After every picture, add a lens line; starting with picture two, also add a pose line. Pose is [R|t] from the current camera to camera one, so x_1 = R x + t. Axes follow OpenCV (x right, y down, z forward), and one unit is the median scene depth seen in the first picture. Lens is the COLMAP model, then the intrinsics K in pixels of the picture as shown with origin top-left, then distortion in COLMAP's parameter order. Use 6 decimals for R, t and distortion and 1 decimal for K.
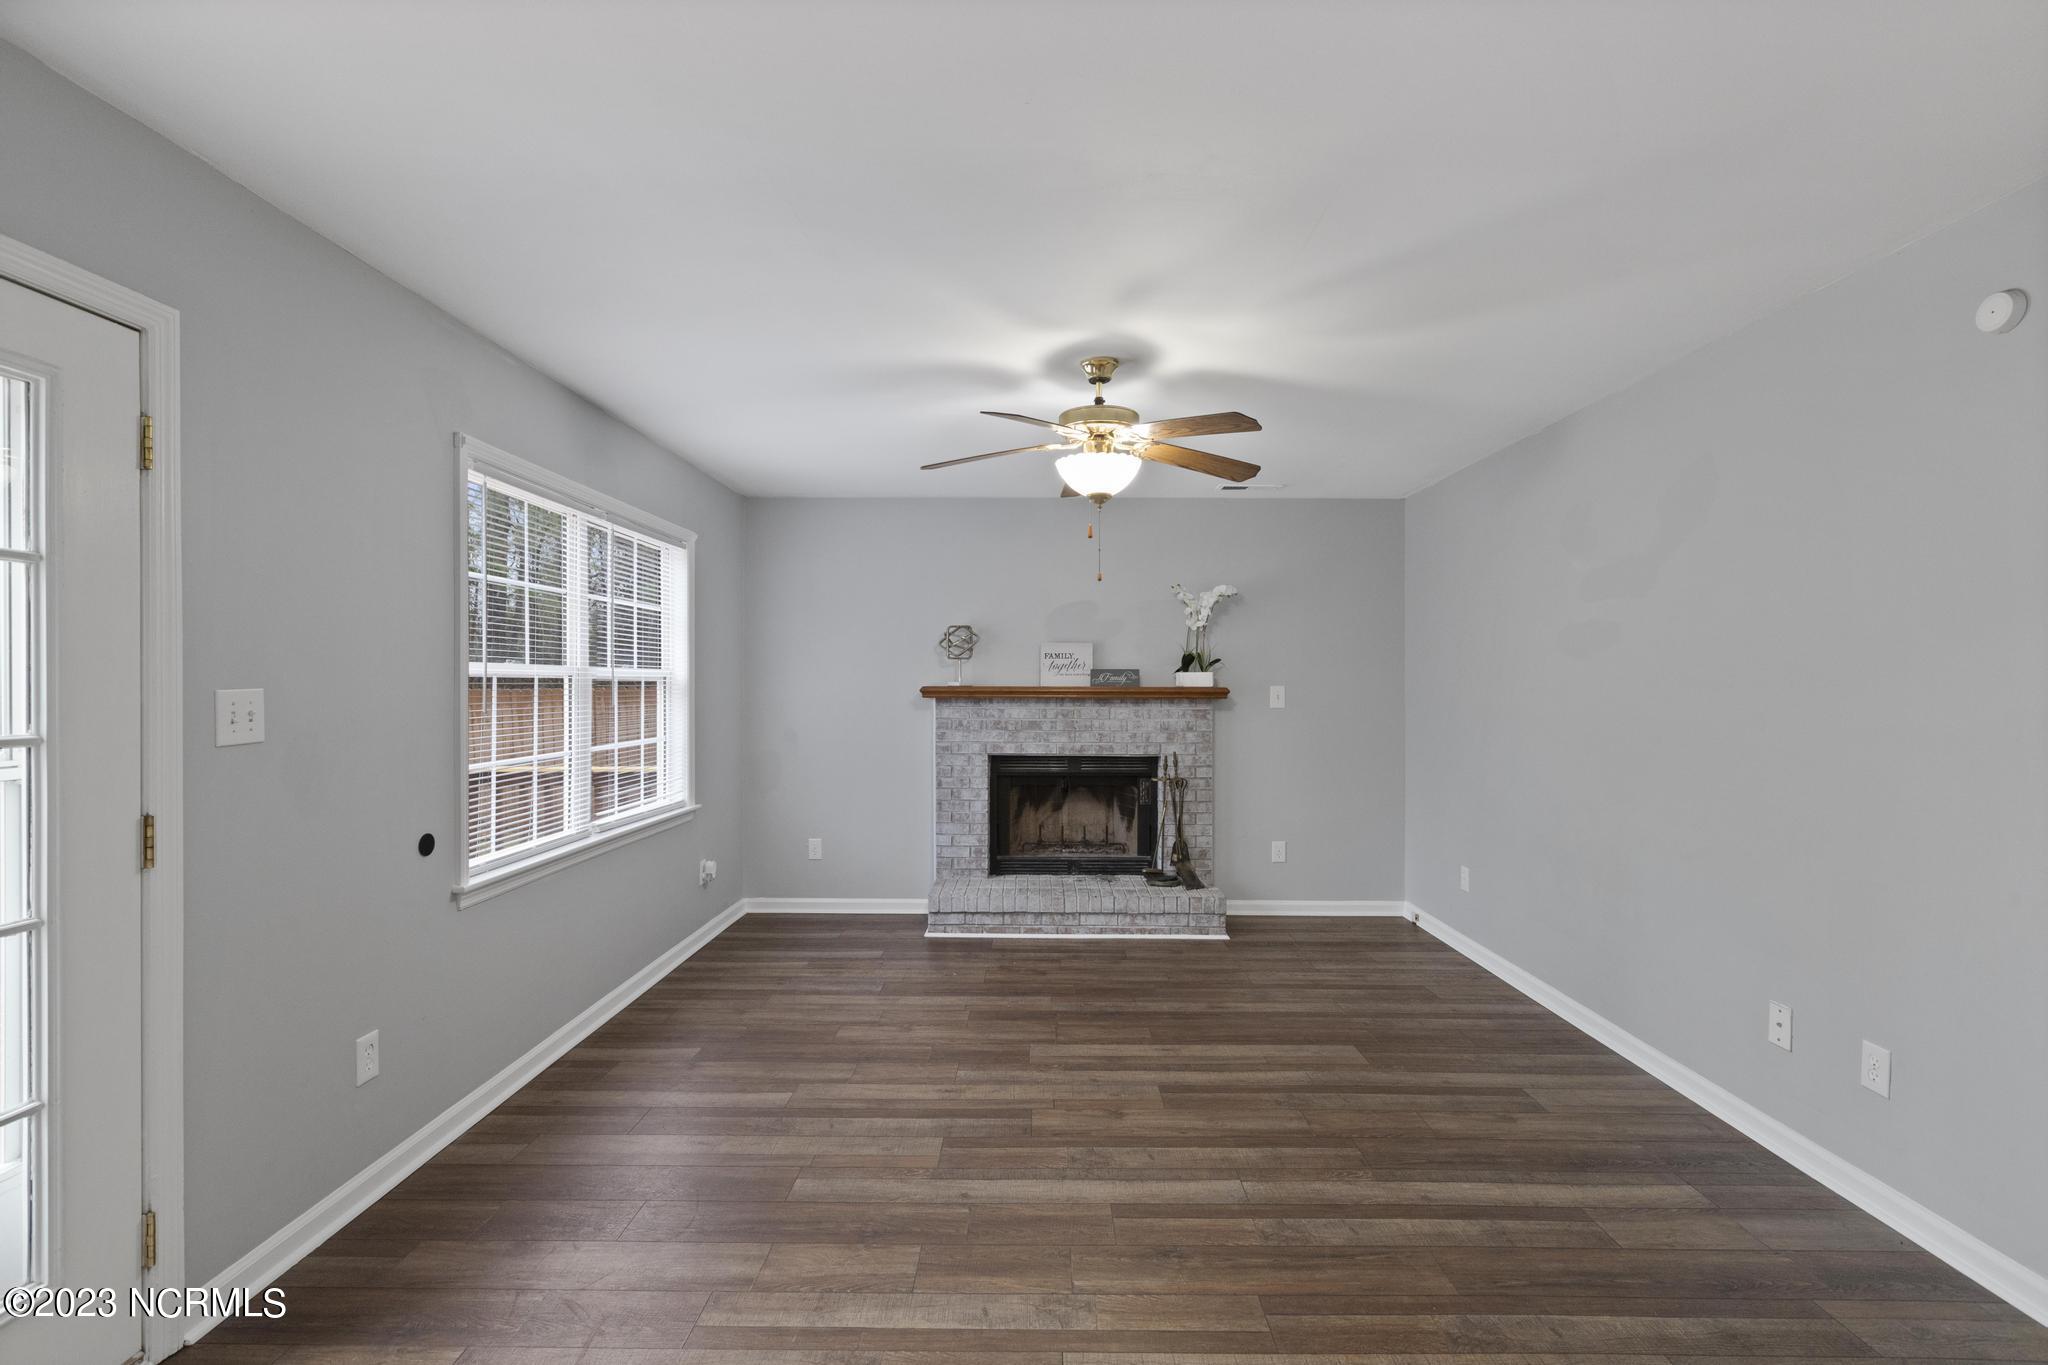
lens RADIAL K [[933.4, 0, 1029.9], [0, 933.4, 689.6], [0, 0, 1]] dist [-0.003128, -0.000270]
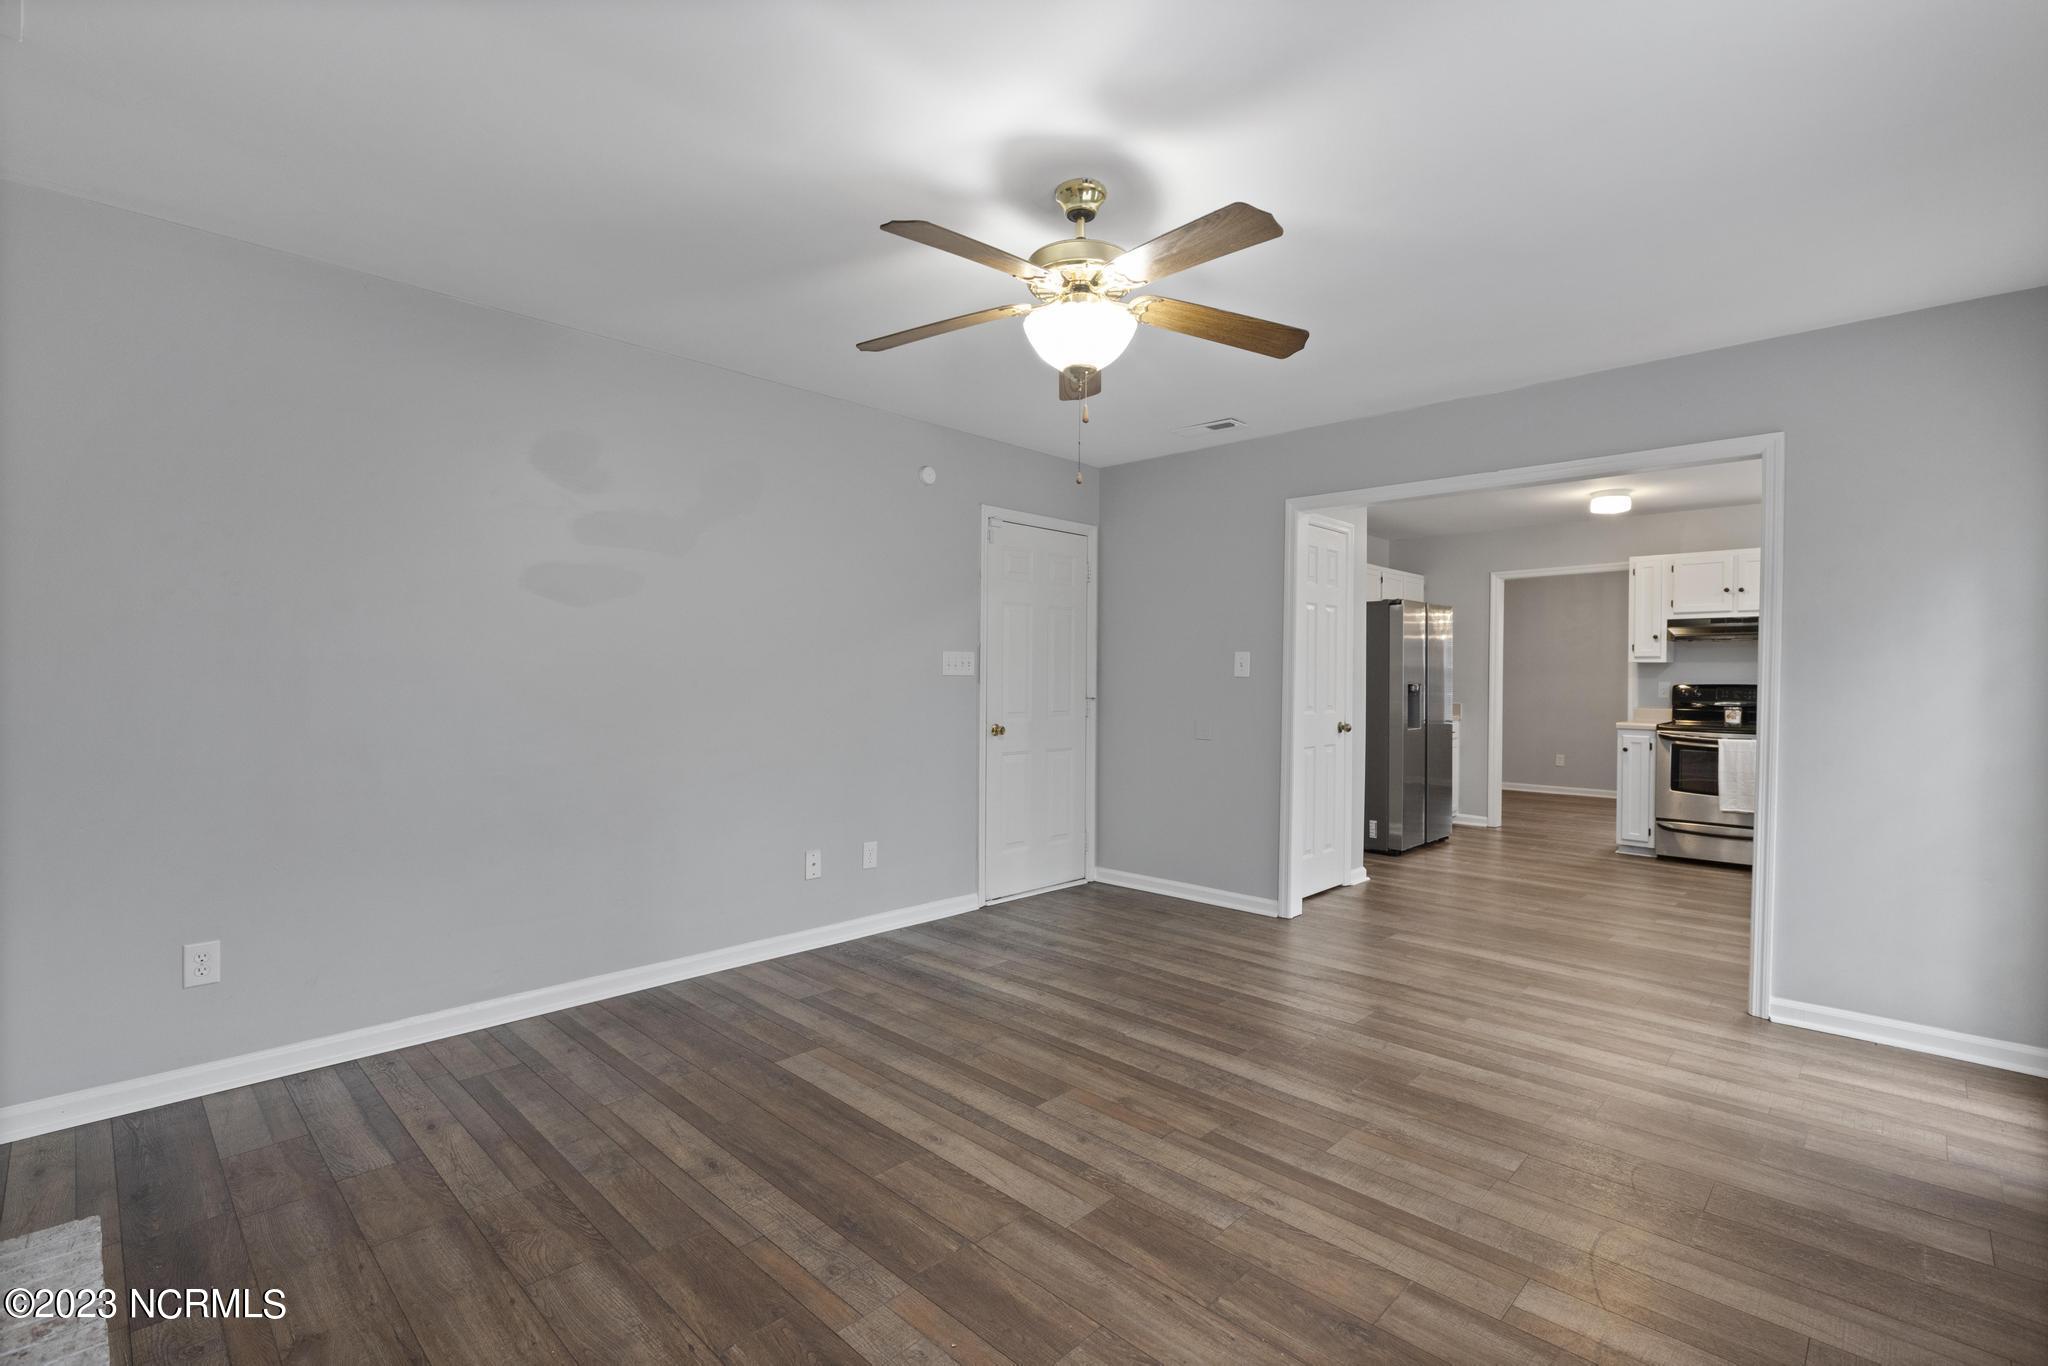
lens RADIAL K [[933.4, 0, 1015.8], [0, 933.4, 689.6], [0, 0, 1]] dist [-0.003128, -0.000270]
pose [[-0.722948, -0.015667, 0.690725, -0.279104], [-0.003962, 0.999820, 0.018532, 0.024361], [-0.690891, 0.010661, -0.722880, 1.070736]]
